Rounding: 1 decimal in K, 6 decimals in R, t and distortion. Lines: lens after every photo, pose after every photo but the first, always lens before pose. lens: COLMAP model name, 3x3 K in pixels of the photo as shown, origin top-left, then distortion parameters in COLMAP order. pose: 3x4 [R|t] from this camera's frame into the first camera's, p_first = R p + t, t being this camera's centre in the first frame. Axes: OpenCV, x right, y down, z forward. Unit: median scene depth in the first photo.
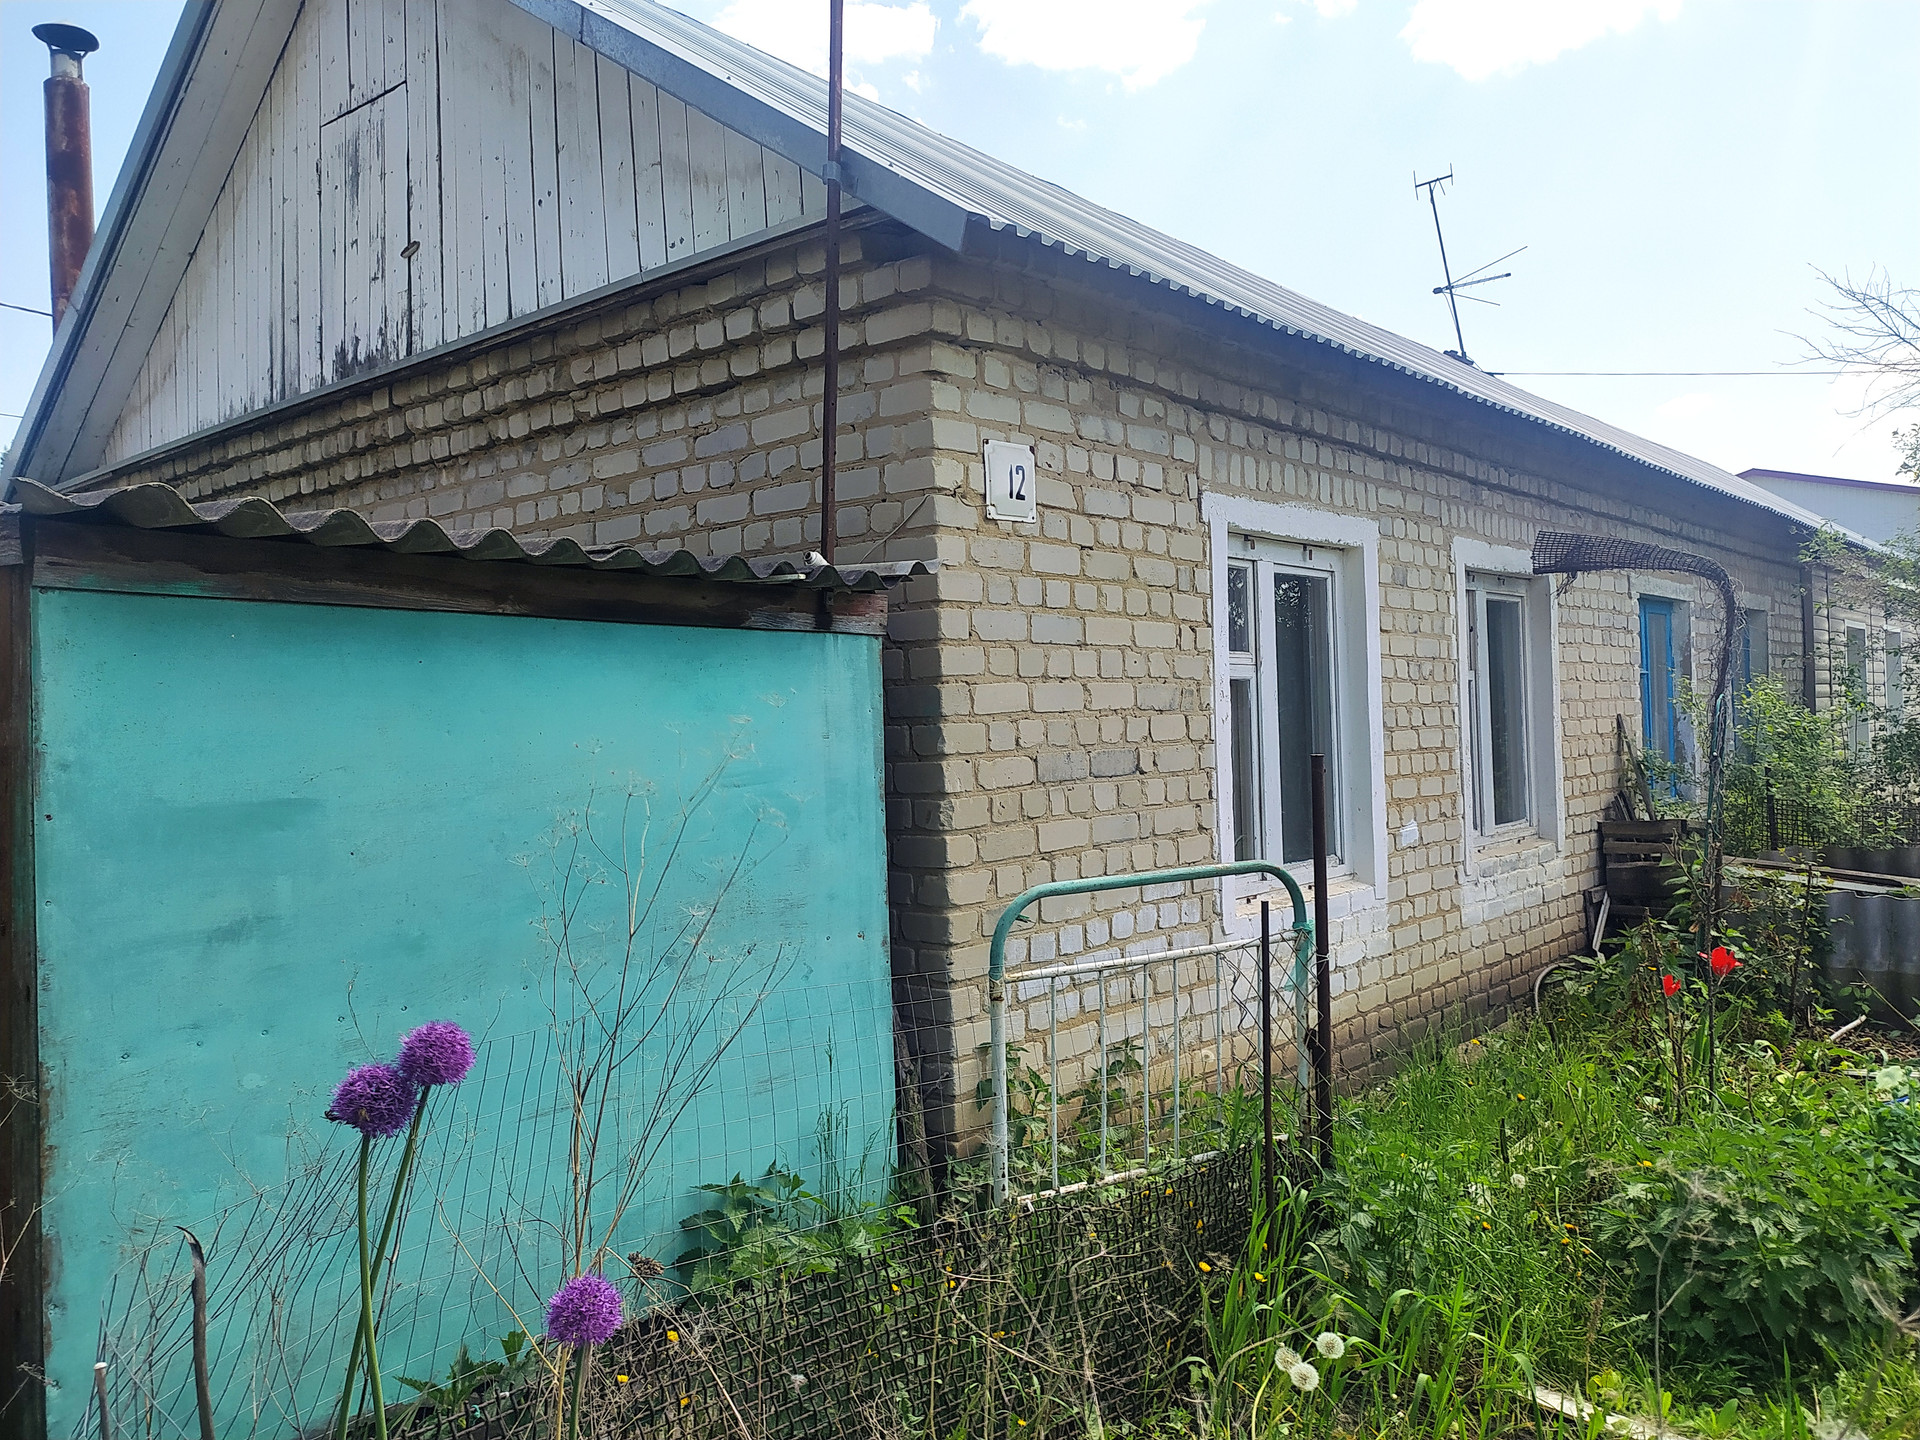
lens RADIAL K [[1461.2, 0, 964.0], [0, 1461.2, 716.3], [0, 0, 1]] dist [0.032471, -0.000365]
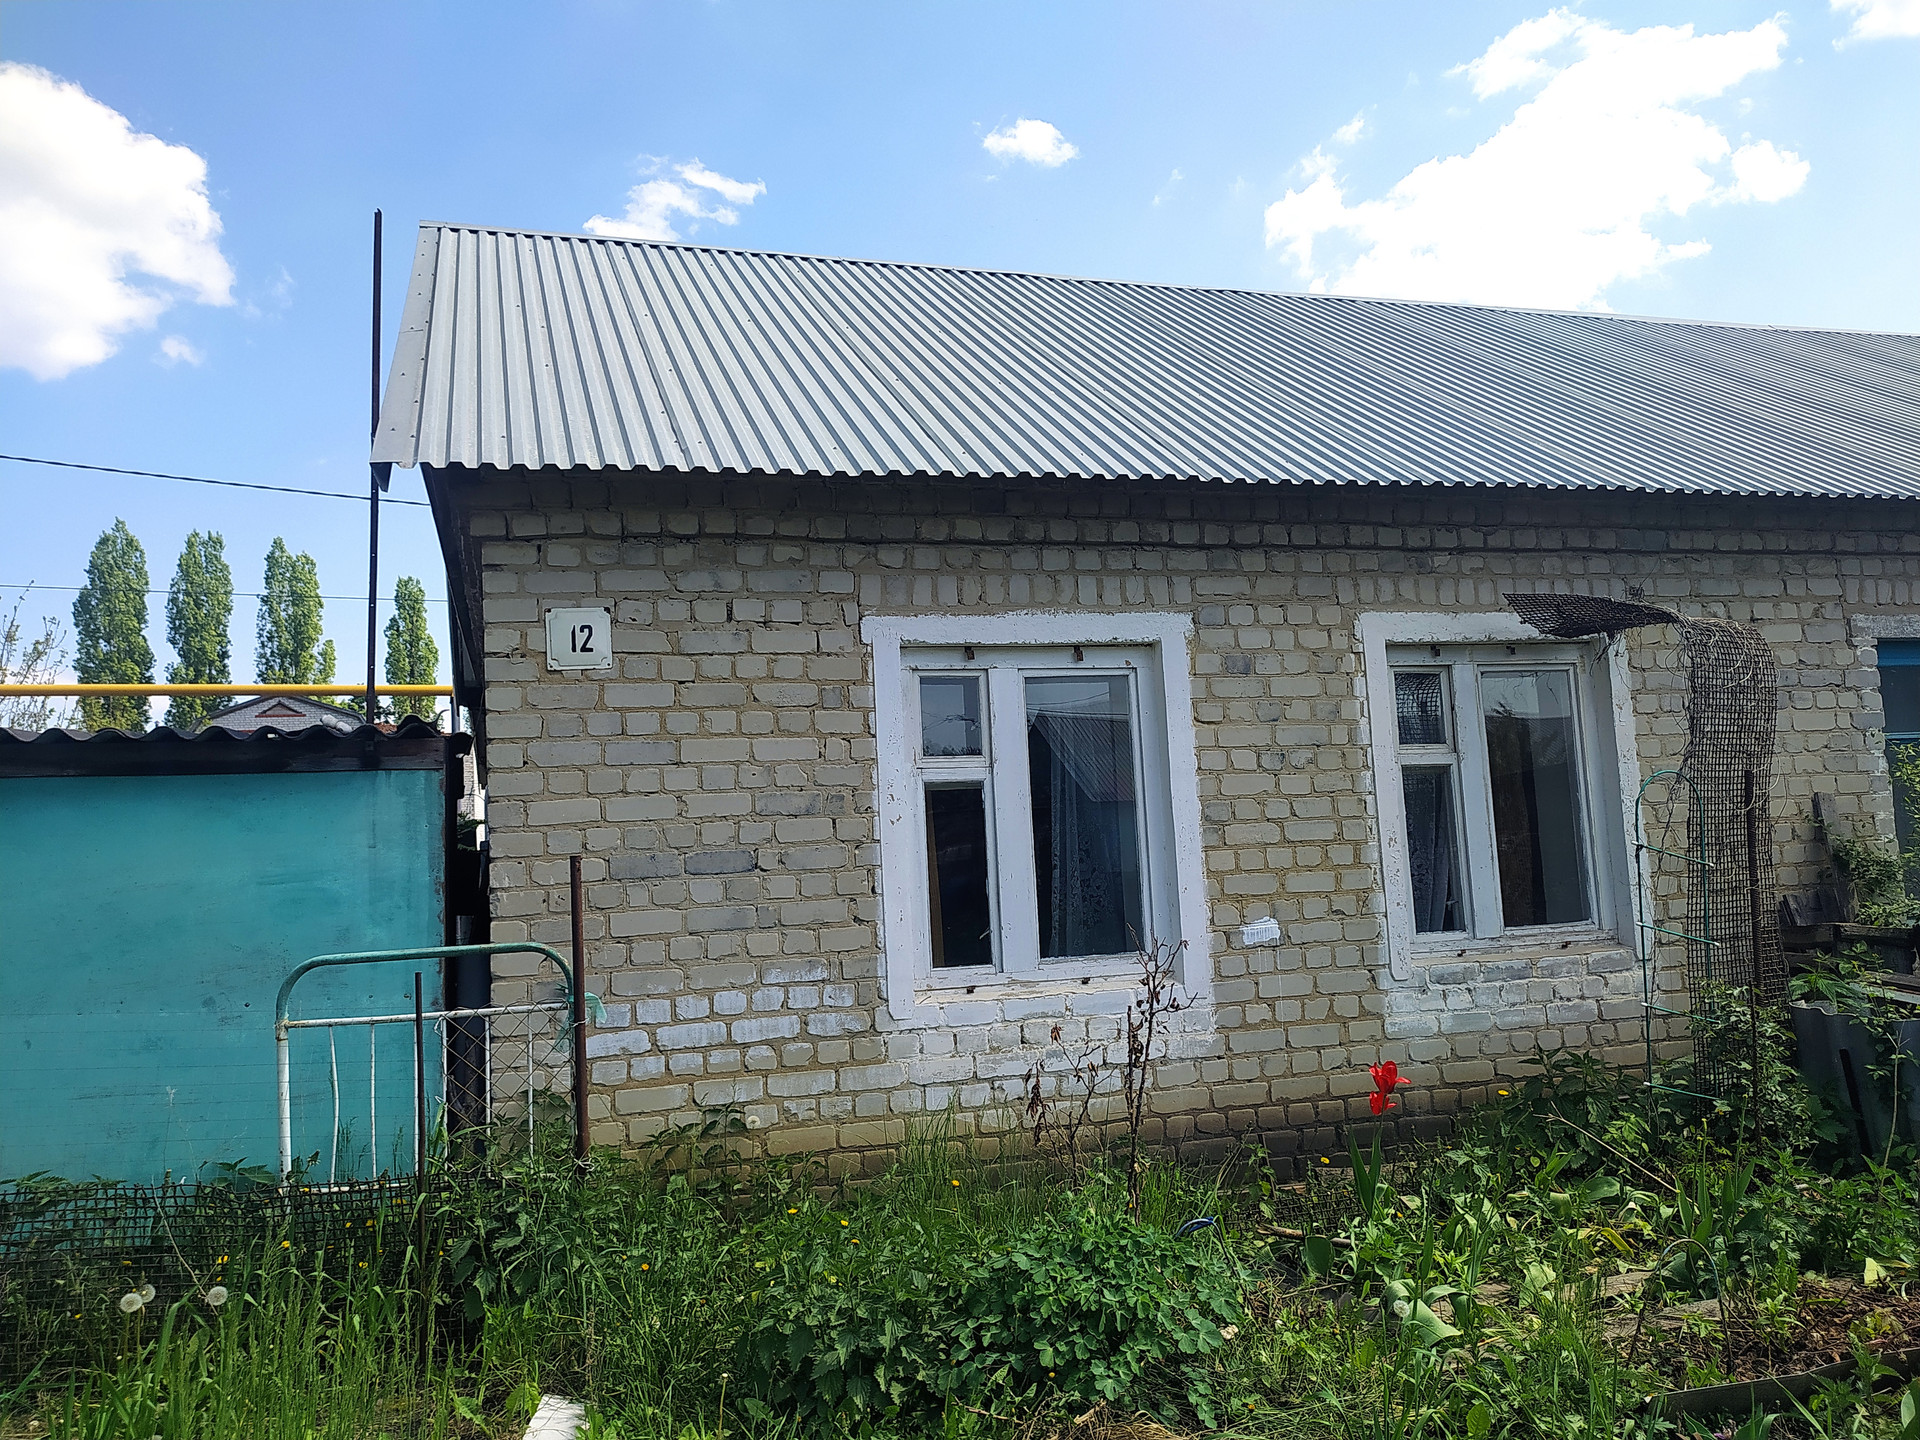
lens RADIAL K [[1461.2, 0, 969.9], [0, 1461.2, 721.8], [0, 0, 1]] dist [0.032471, -0.000365]
pose [[0.834719, -0.069682, -0.546249, 0.891284], [0.030328, 0.996273, -0.080746, 0.020186], [0.549840, 0.050833, 0.833722, 0.125597]]
